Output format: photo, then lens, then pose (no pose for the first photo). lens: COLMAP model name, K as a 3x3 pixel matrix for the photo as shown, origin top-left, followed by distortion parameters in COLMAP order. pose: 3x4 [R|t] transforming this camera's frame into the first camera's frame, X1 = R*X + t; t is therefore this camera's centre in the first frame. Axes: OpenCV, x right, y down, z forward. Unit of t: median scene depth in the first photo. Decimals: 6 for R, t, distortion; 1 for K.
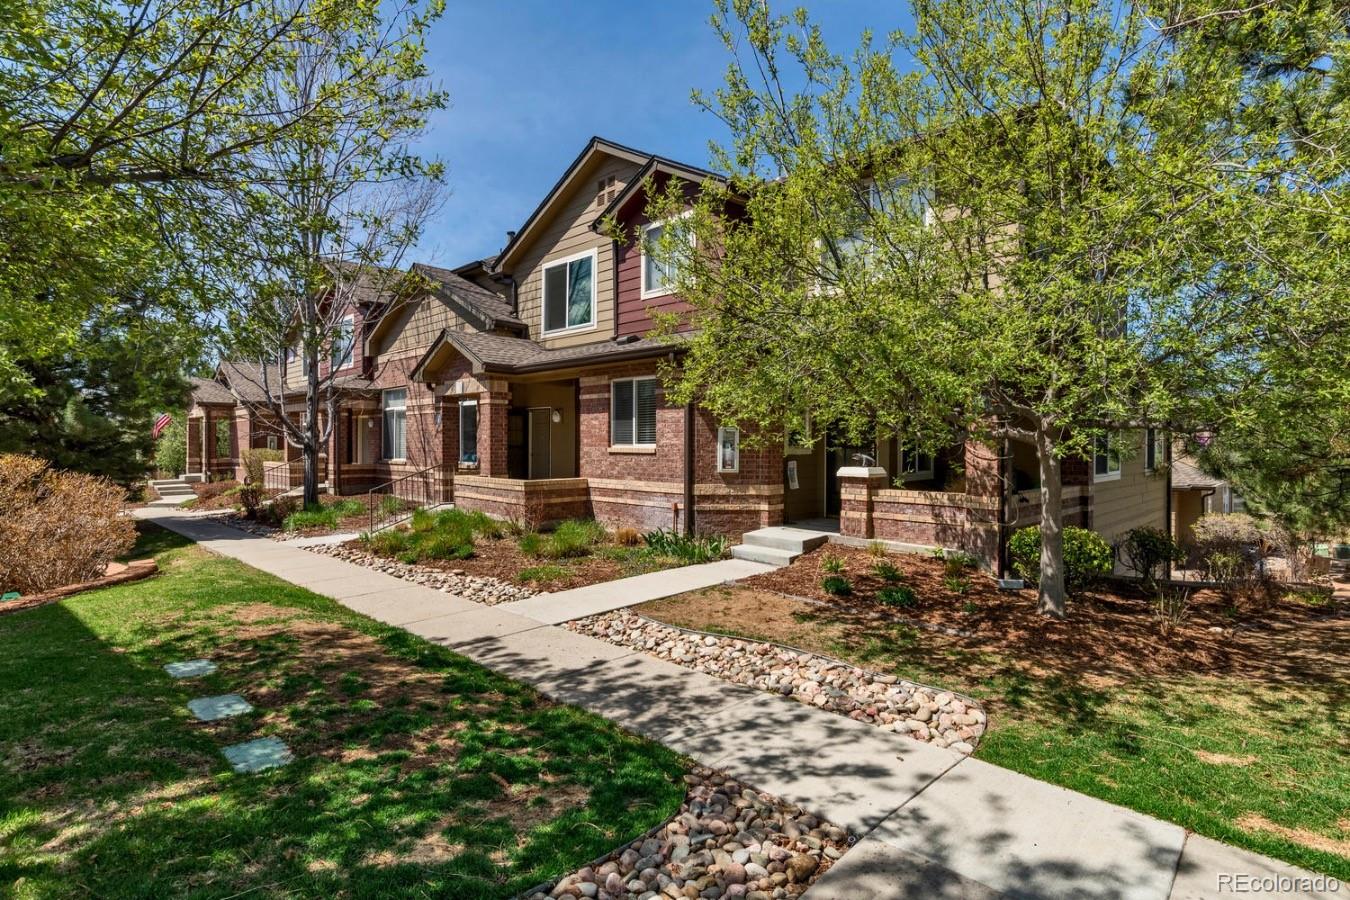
lens RADIAL K [[682.9, 0, 672.4], [0, 682.9, 443.4], [0, 0, 1]] dist [-0.030247, 0.009270]
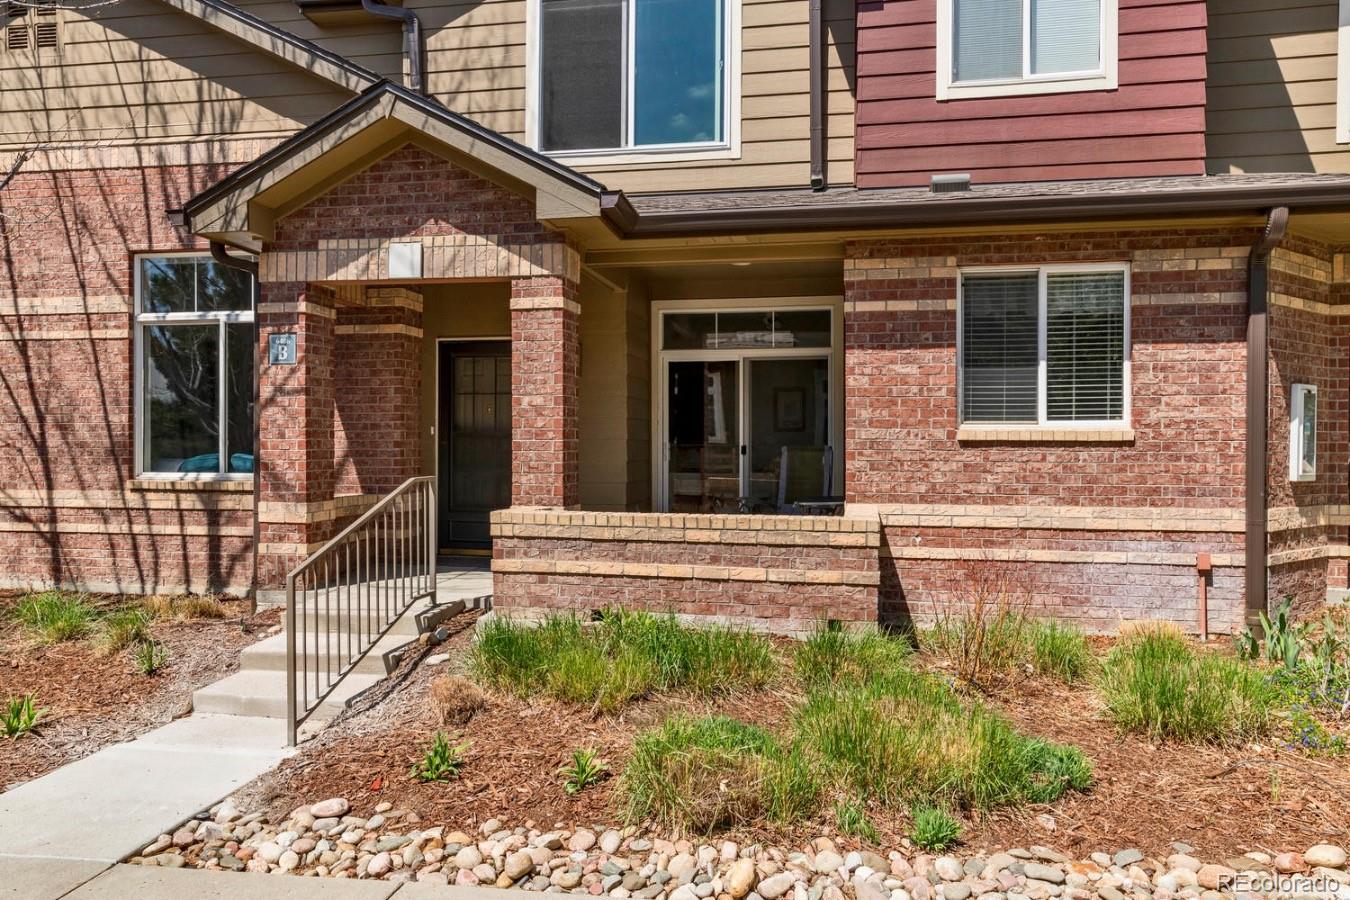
lens RADIAL K [[941.1, 0, 684.6], [0, 941.1, 444.9], [0, 0, 1]] dist [0.002747, 0.020306]
pose [[0.825061, -0.001769, 0.565041, -0.534947], [-0.000716, 0.999991, 0.004177, 0.012794], [-0.565043, -0.003851, 0.825052, 0.589667]]
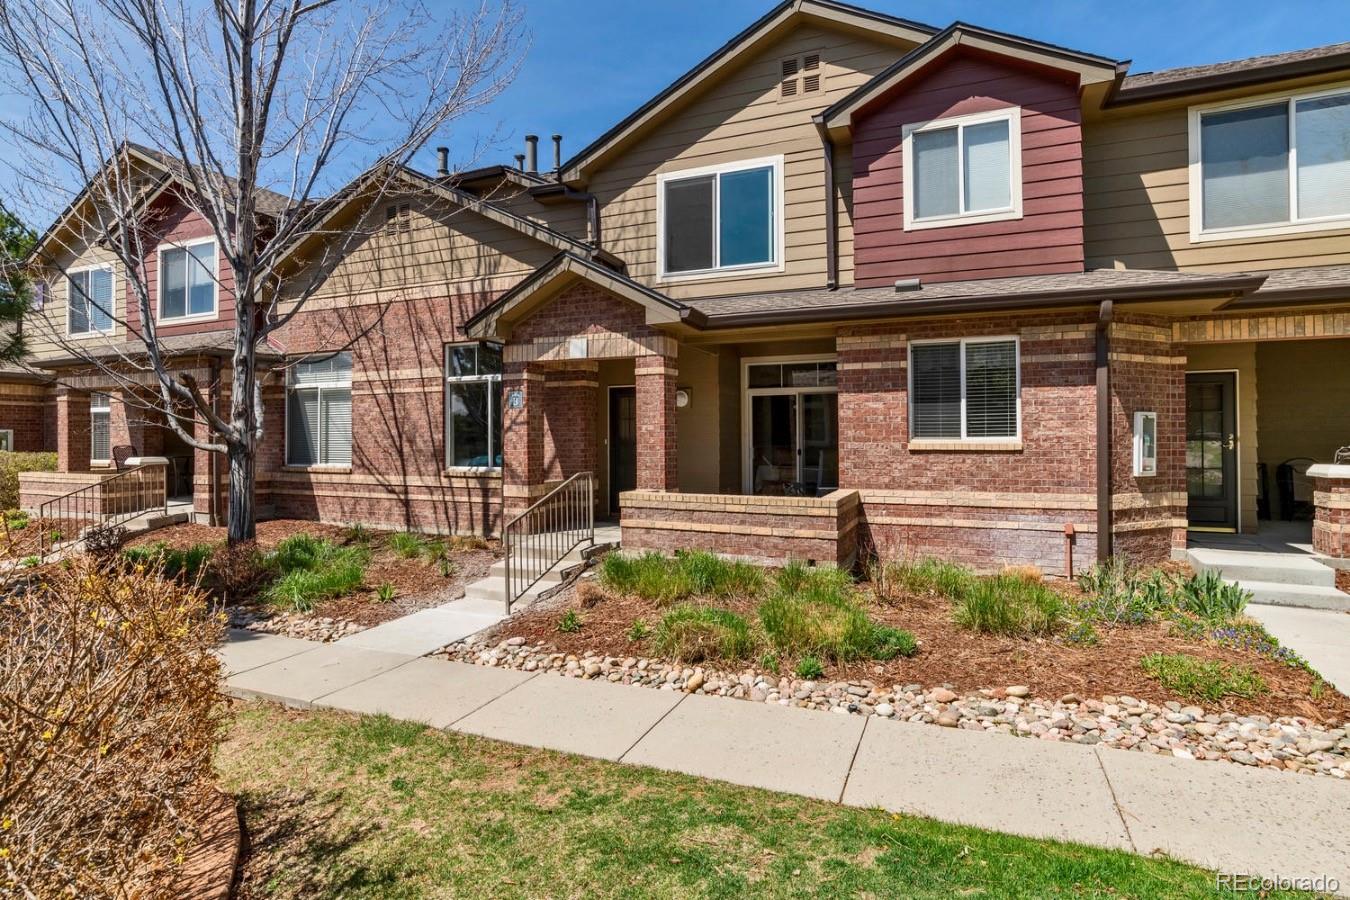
lens RADIAL K [[682.9, 0, 683.8], [0, 682.9, 431.0], [0, 0, 1]] dist [-0.030247, 0.009270]
pose [[0.926952, -0.004547, 0.375152, -0.521272], [0.007358, 0.999955, -0.006061, -0.002866], [-0.375107, 0.008378, 0.926944, 0.446227]]
